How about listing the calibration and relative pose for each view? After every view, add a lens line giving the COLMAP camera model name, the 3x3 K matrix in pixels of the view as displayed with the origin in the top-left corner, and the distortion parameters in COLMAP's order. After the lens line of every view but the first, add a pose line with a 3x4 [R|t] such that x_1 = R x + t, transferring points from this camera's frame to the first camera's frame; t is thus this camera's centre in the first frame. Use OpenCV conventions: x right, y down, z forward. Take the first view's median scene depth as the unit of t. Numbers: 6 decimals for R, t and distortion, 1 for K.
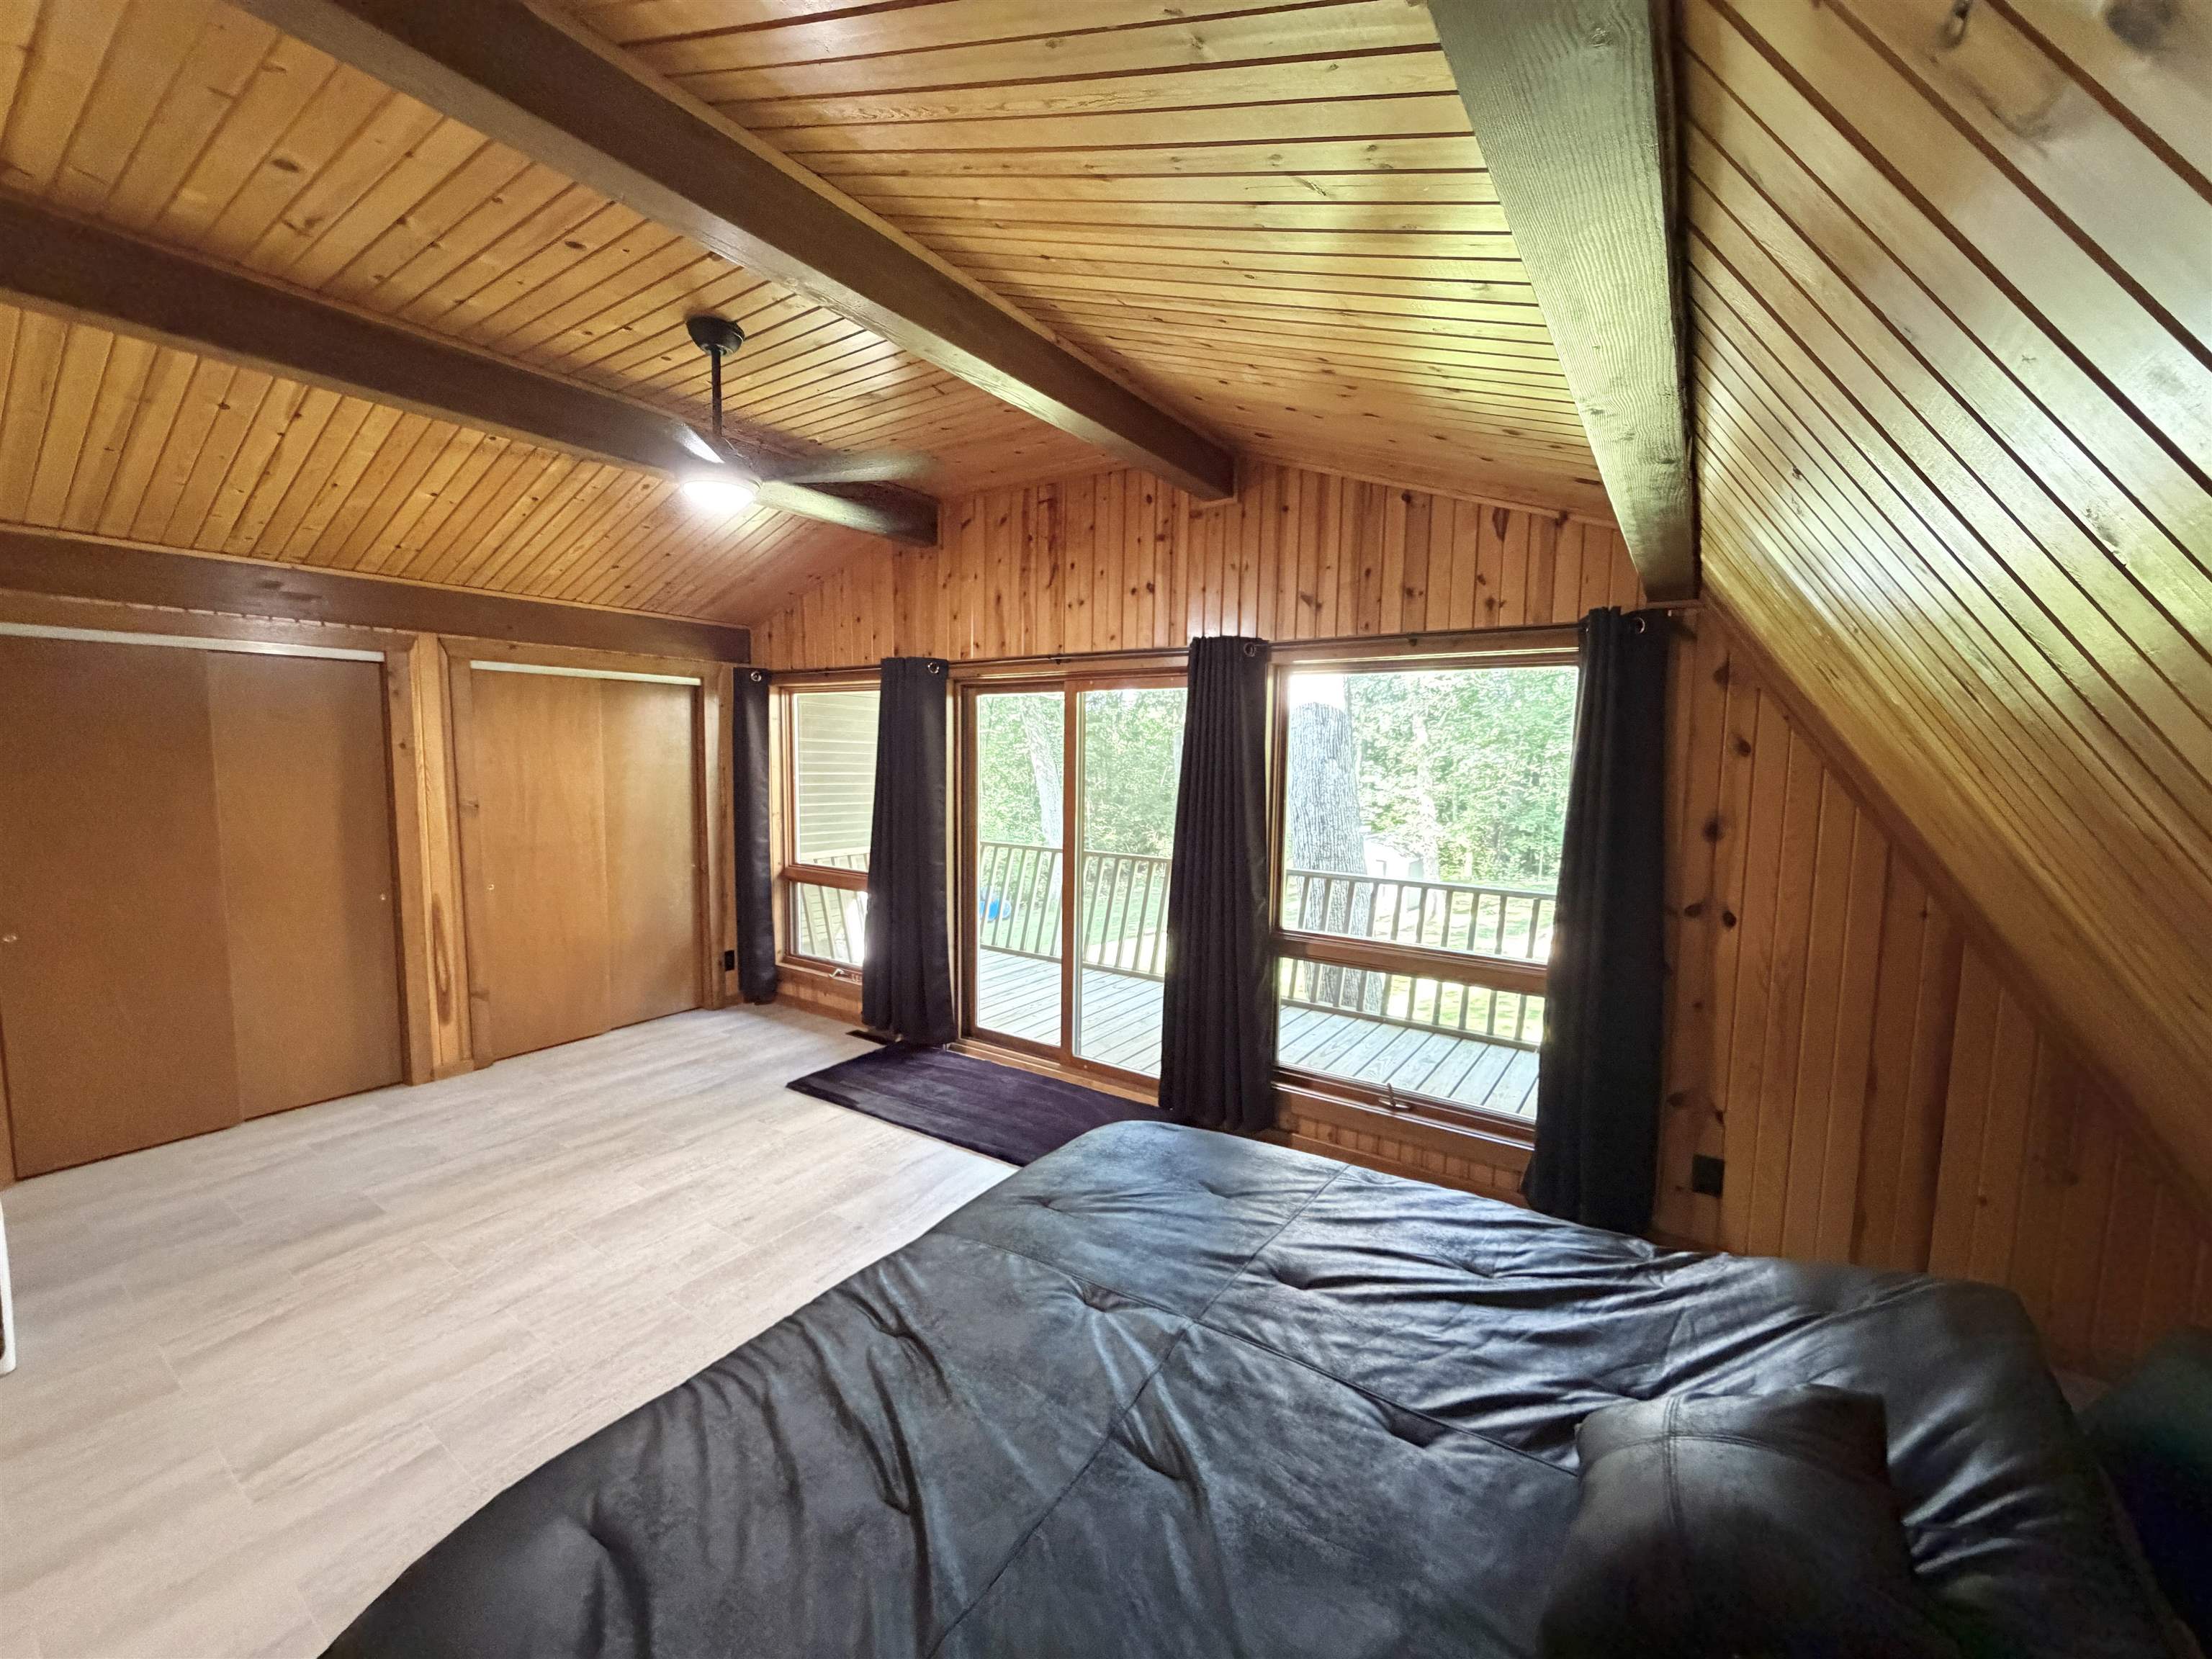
lens RADIAL K [[880.1, 0, 1102.9], [0, 880.1, 827.3], [0, 0, 1]] dist [0.000732, -0.000397]
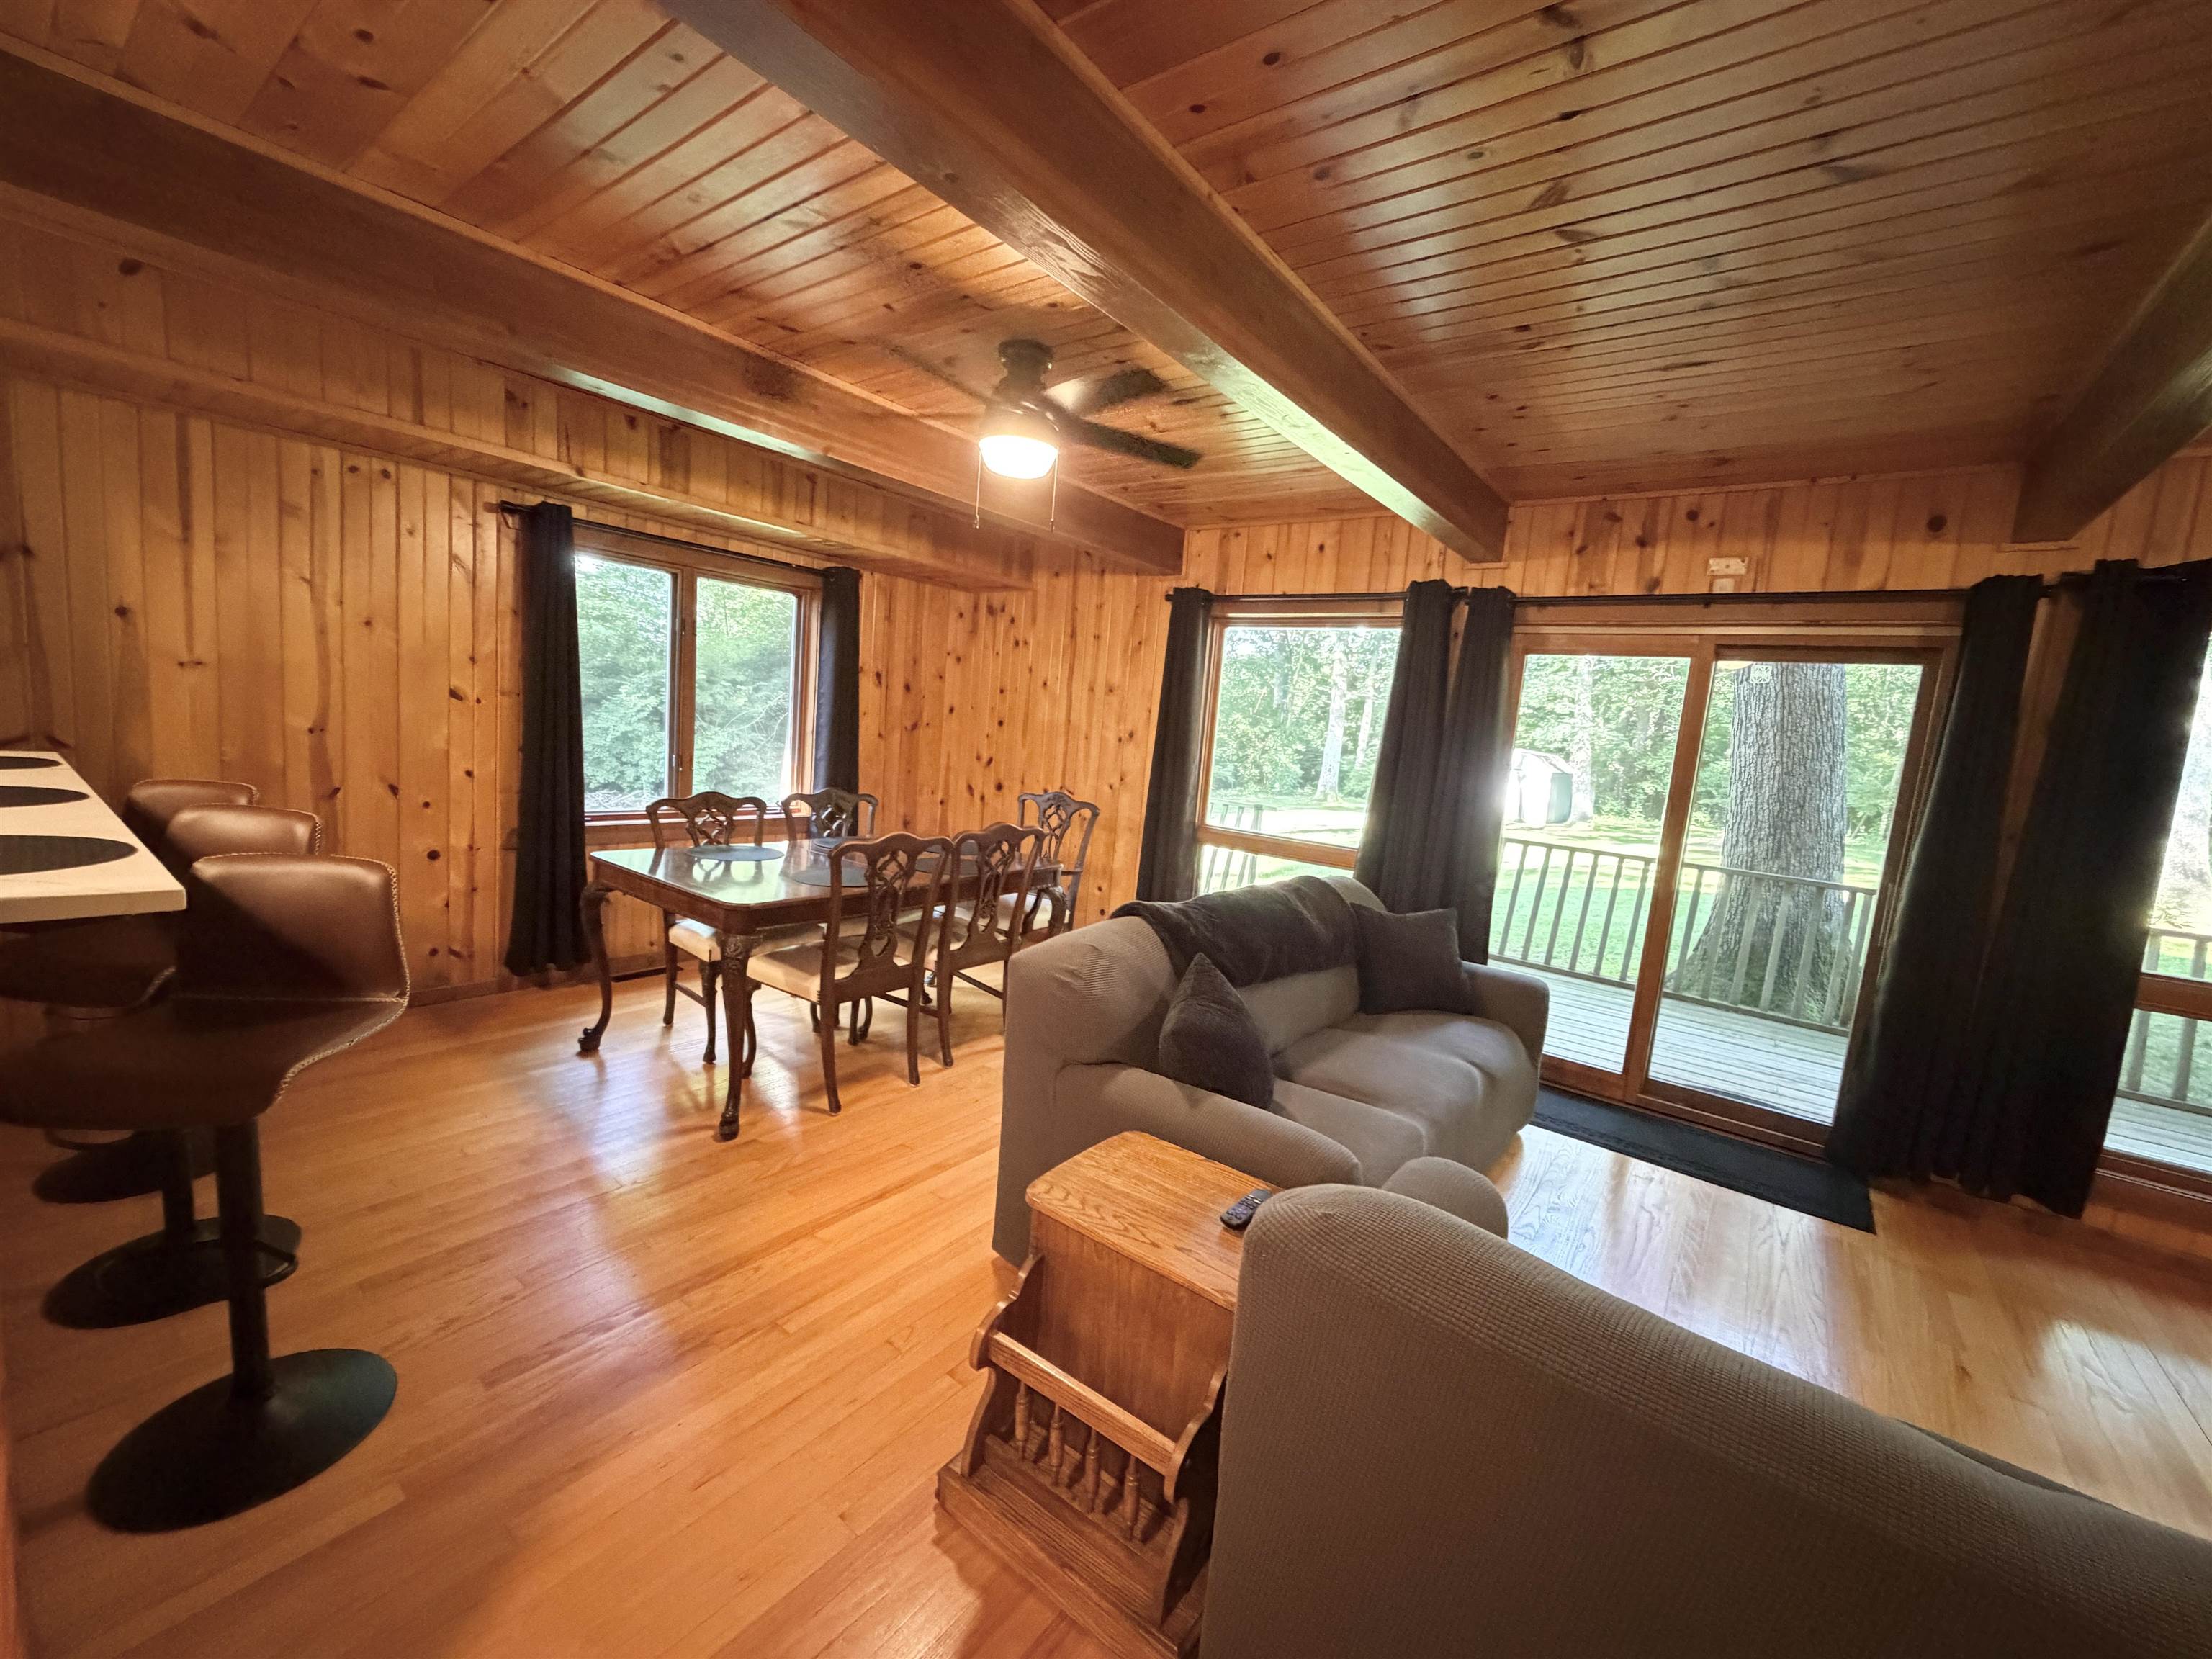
lens RADIAL K [[880.1, 0, 1103.5], [0, 880.1, 831.1], [0, 0, 1]] dist [0.000732, -0.000397]
pose [[0.996821, 0.066684, -0.043590, -0.891748], [-0.064602, 0.996778, 0.047549, 0.023759], [0.046620, -0.044582, 0.997917, 0.299038]]
